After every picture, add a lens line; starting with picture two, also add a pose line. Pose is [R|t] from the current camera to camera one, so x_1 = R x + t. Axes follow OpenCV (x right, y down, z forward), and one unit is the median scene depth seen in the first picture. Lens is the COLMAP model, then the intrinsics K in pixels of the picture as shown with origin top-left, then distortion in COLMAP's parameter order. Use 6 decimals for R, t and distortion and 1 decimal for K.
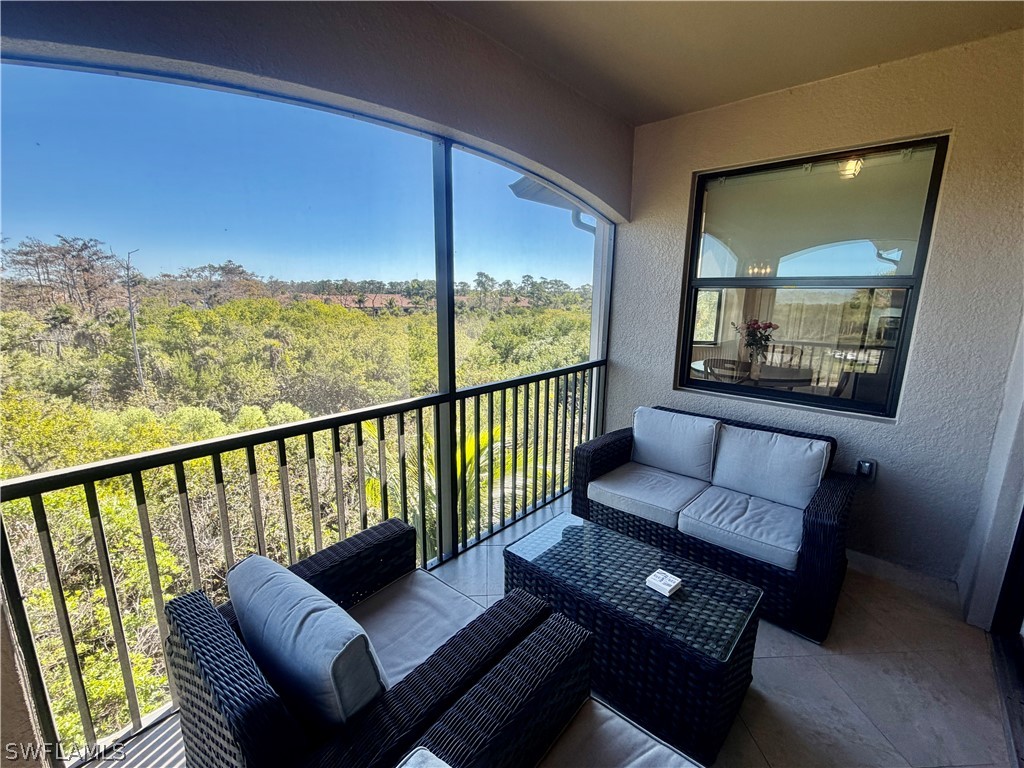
lens RADIAL K [[443.5, 0, 512.7], [0, 443.5, 385.0], [0, 0, 1]] dist [-0.000731, 0.000475]
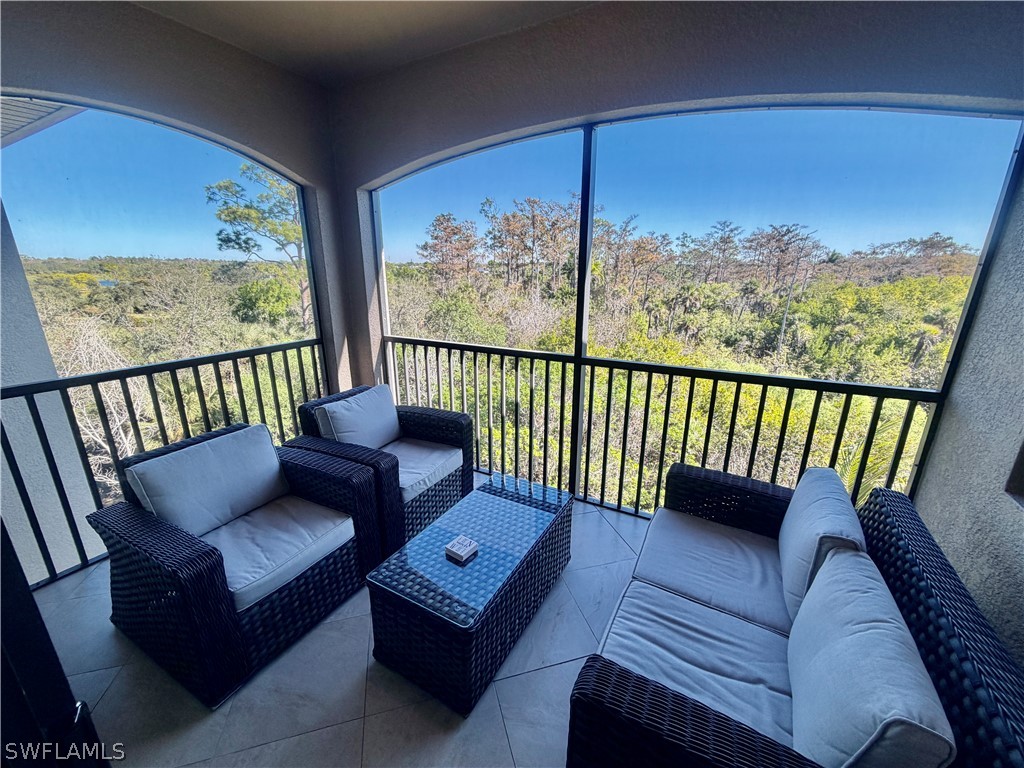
lens RADIAL K [[408.2, 0, 509.2], [0, 408.2, 383.1], [0, 0, 1]] dist [0.000508, -0.000088]
pose [[0.218720, 0.259569, -0.940631, 0.054180], [-0.197599, 0.955781, 0.217803, -0.007213], [0.955571, 0.138230, 0.260338, 0.037266]]
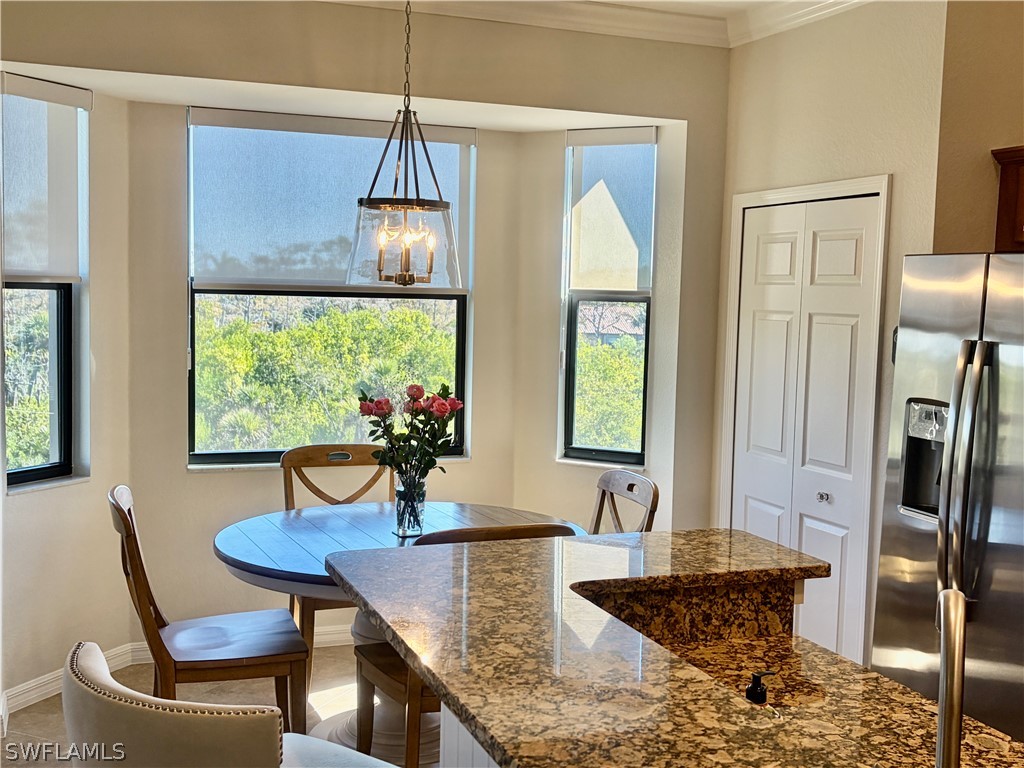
lens RADIAL K [[1160.8, 0, 517.7], [0, 1160.8, 400.0], [0, 0, 1]] dist [0.054908, 0.000000]
pose [[0.893049, 0.050033, -0.447169, 0.125100], [-0.103378, 0.990029, -0.095684, -0.007606], [0.437922, 0.131678, 0.889317, 0.033664]]
